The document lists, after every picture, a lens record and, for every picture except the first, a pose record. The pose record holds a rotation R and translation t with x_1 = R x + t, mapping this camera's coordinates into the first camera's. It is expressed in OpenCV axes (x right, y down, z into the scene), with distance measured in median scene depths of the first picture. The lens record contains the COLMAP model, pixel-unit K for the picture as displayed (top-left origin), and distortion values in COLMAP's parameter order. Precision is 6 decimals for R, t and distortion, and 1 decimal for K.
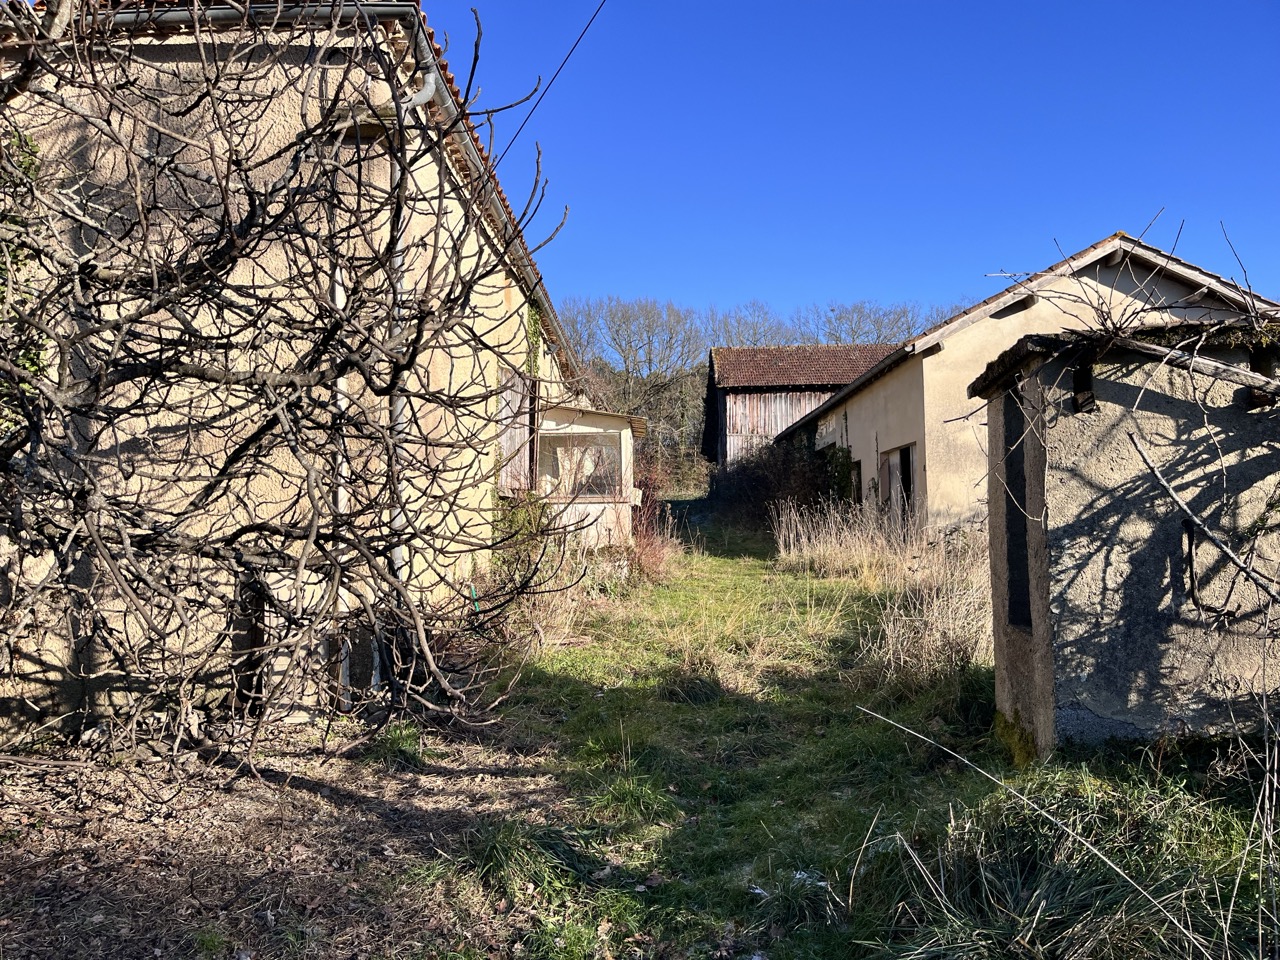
lens RADIAL K [[954.3, 0, 640.0], [0, 954.3, 480.0], [0, 0, 1]] dist [0.158566, -0.267948]
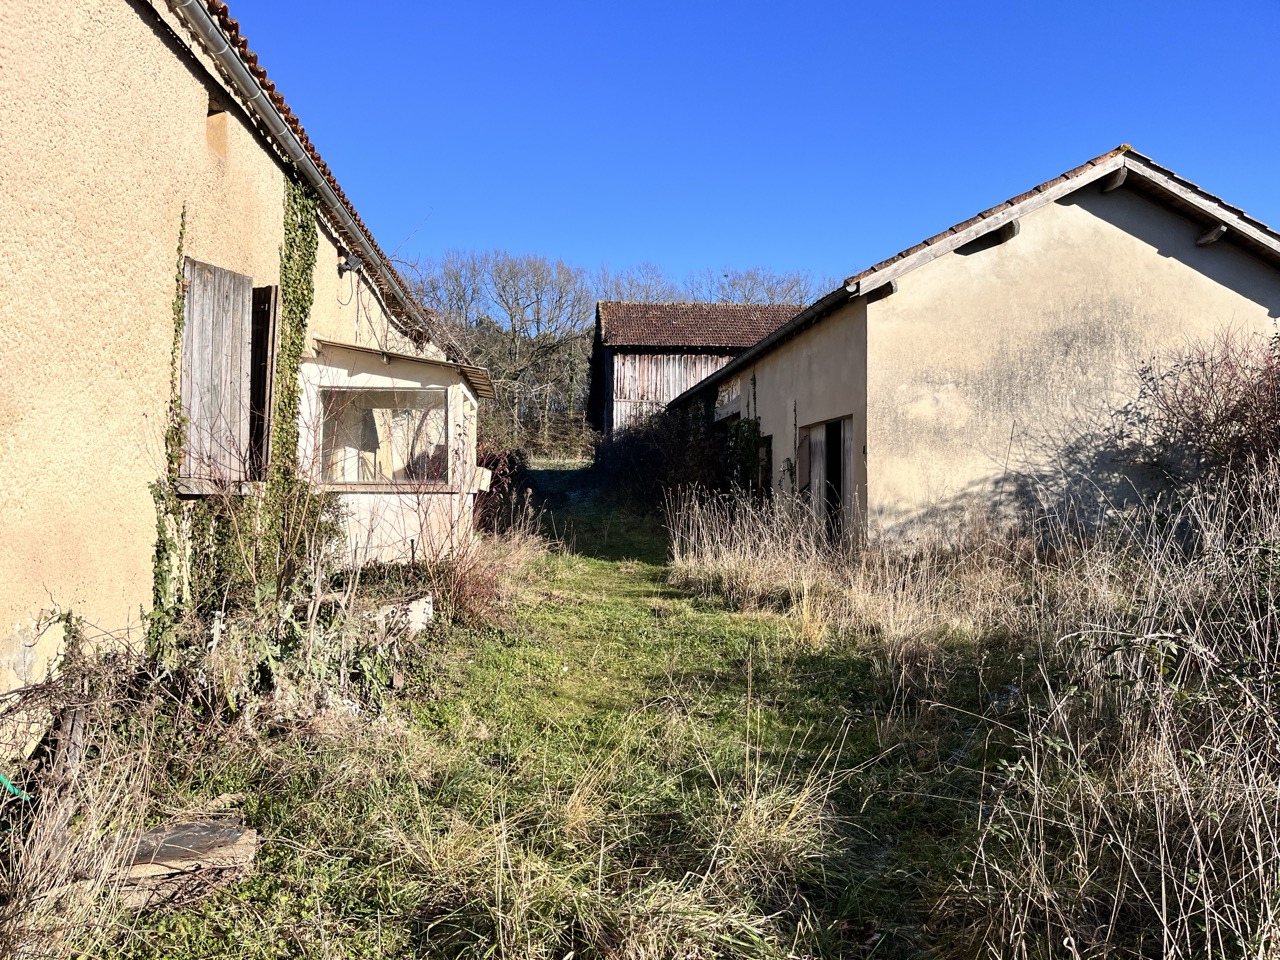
lens RADIAL K [[954.3, 0, 640.0], [0, 954.3, 480.0], [0, 0, 1]] dist [0.158566, -0.267948]
pose [[0.993080, 0.019698, 0.115780, 0.025635], [-0.023892, 0.999104, 0.034948, -0.008511], [-0.114988, -0.037472, 0.992660, 0.208738]]
